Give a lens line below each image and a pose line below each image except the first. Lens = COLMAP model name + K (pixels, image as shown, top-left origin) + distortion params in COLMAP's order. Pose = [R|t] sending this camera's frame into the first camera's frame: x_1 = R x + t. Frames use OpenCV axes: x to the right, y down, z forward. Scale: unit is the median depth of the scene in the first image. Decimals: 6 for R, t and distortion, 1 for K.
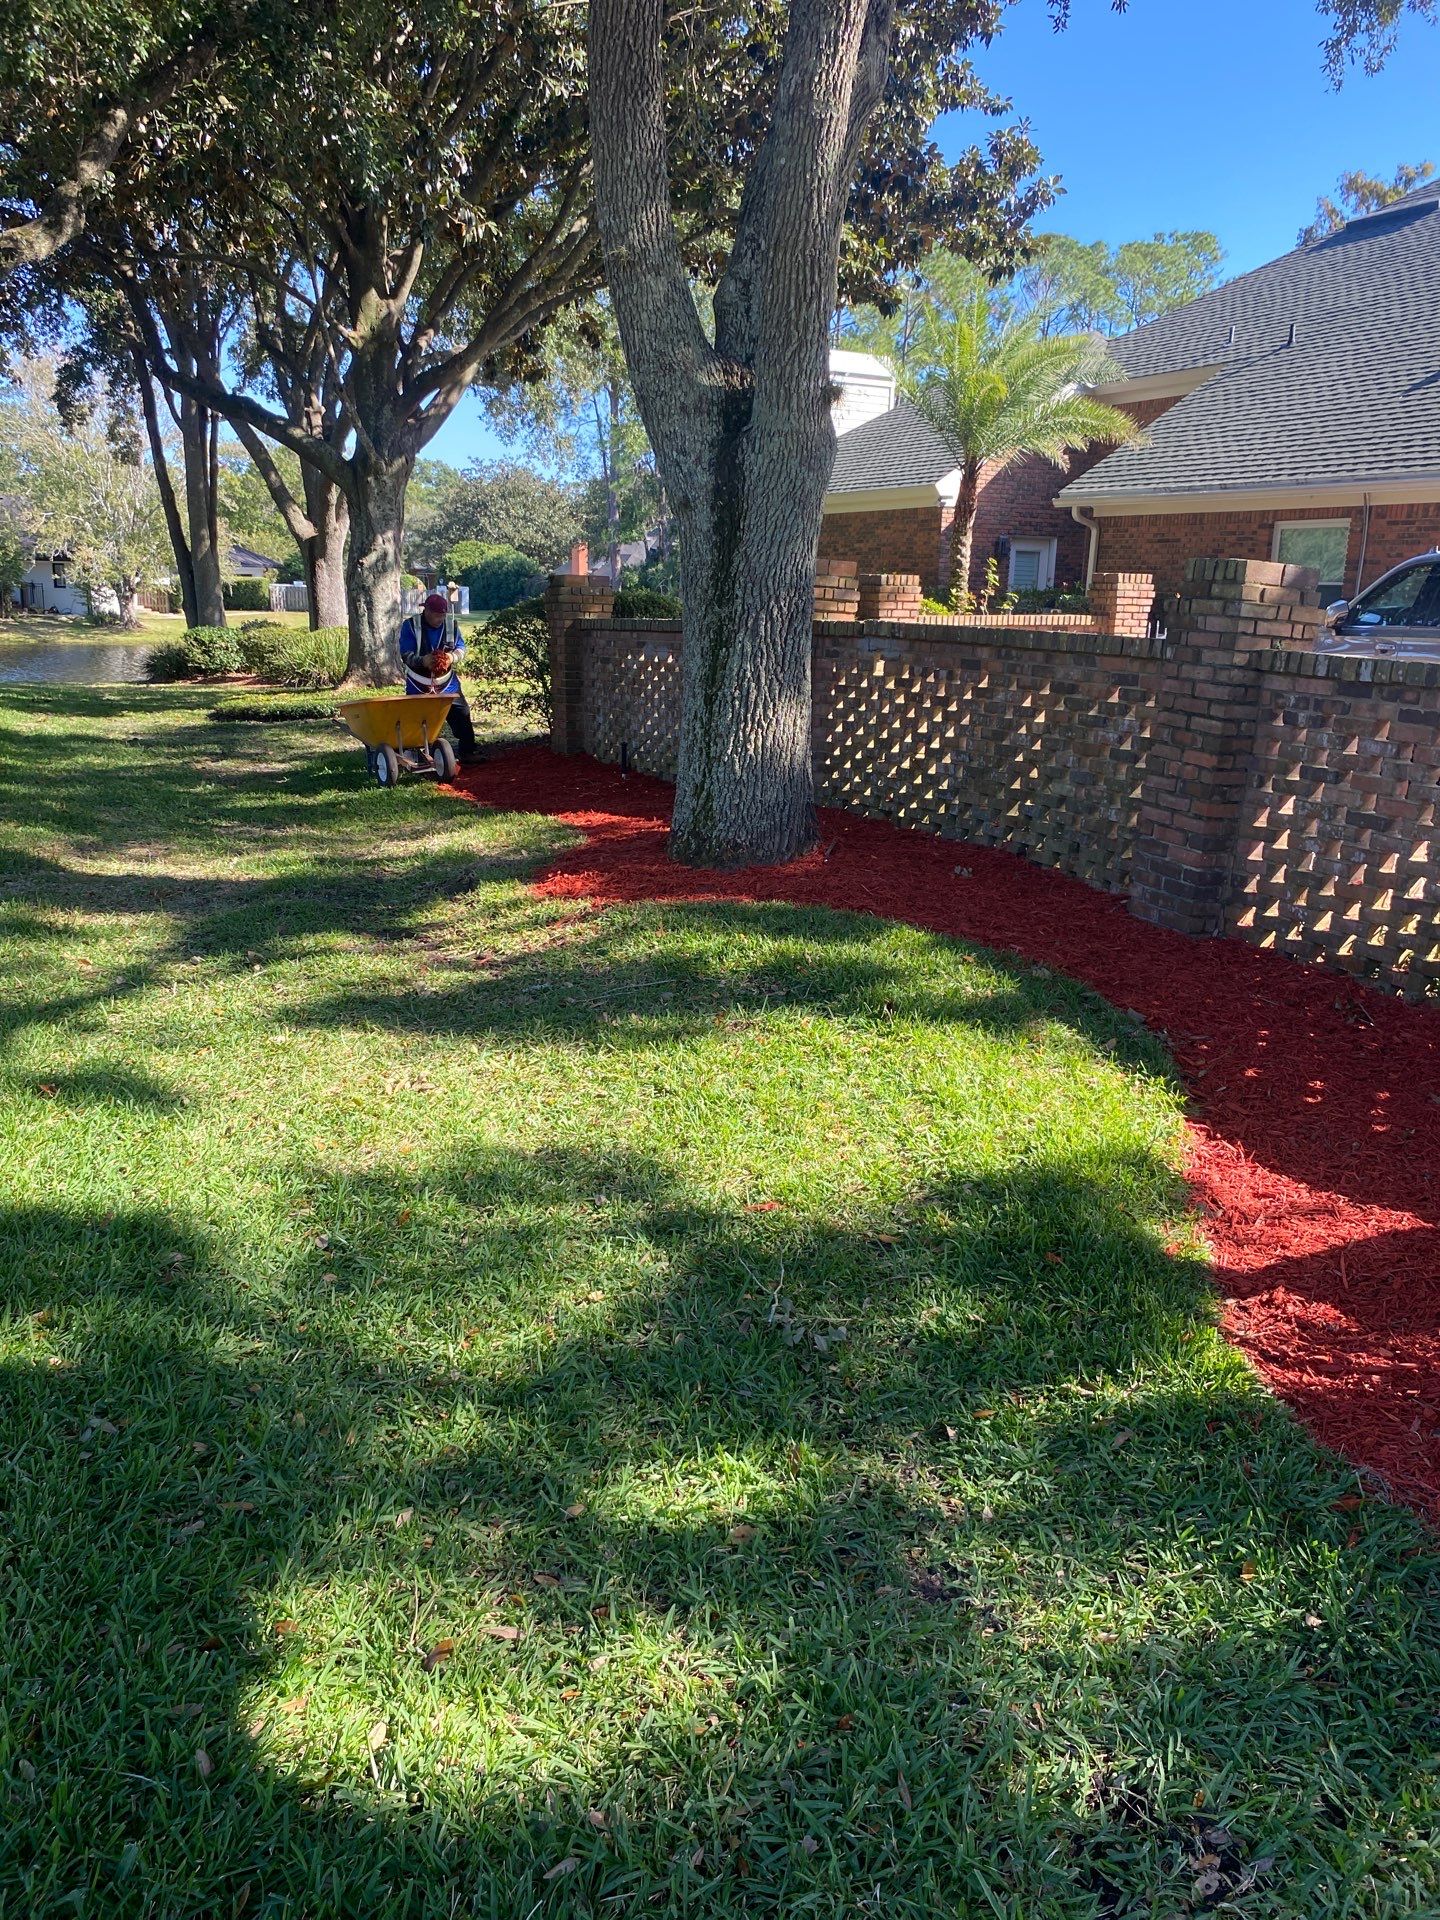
lens RADIAL K [[1491.5, 0, 716.3], [0, 1491.5, 955.9], [0, 0, 1]] dist [0.009222, -0.012765]
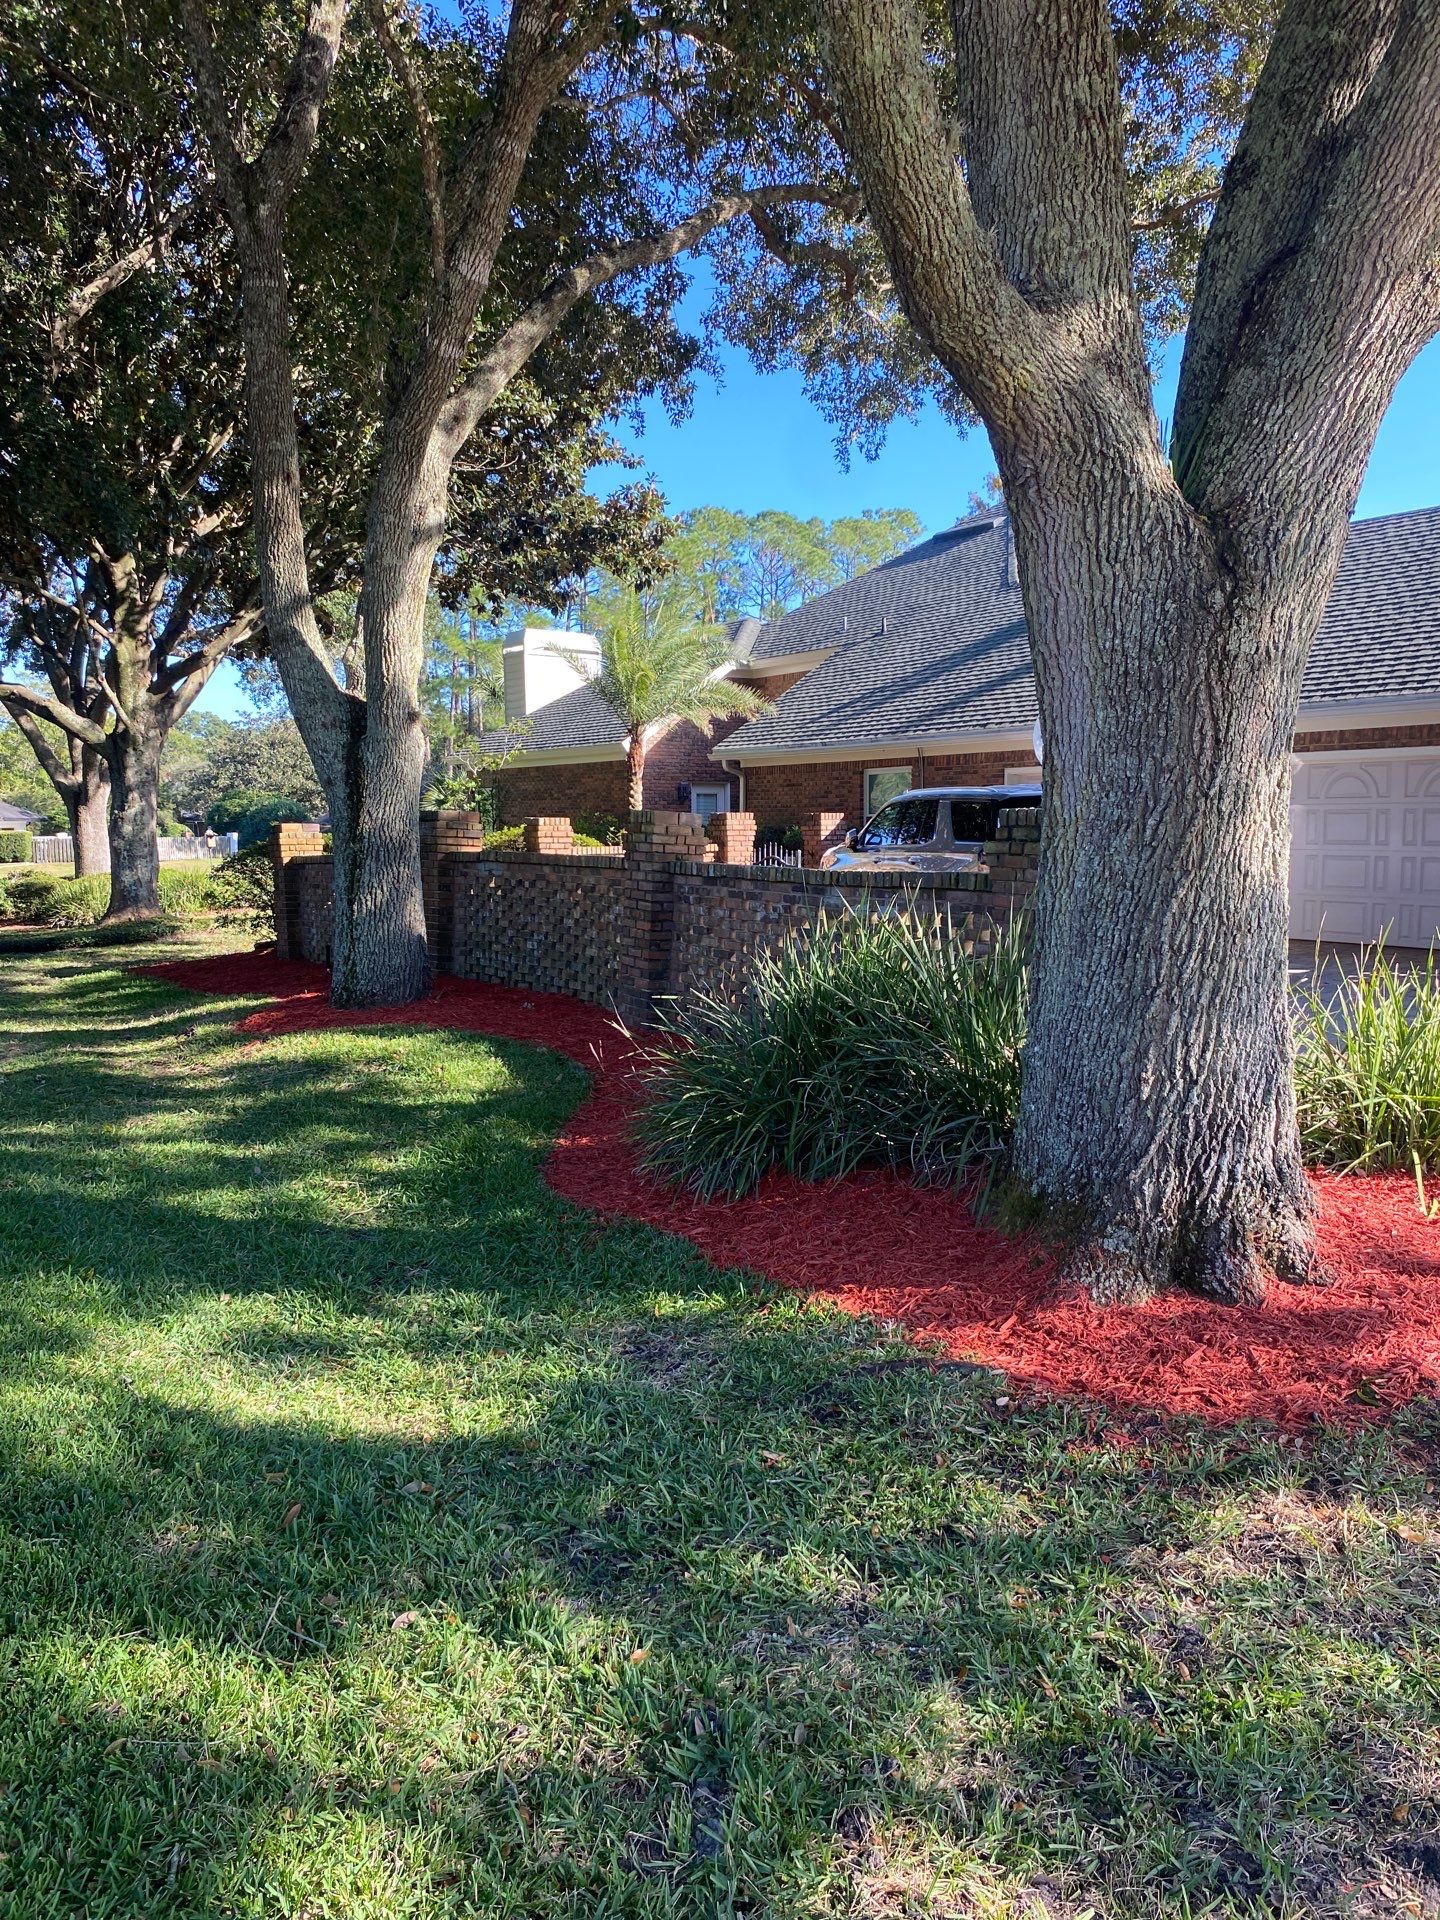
lens RADIAL K [[1491.5, 0, 719.9], [0, 1491.5, 999.7], [0, 0, 1]] dist [0.009222, -0.012765]
pose [[0.988463, -0.041671, 0.145619, 0.055511], [0.059654, 0.990809, -0.121400, 0.055053], [-0.139222, 0.128686, 0.981864, -0.223020]]
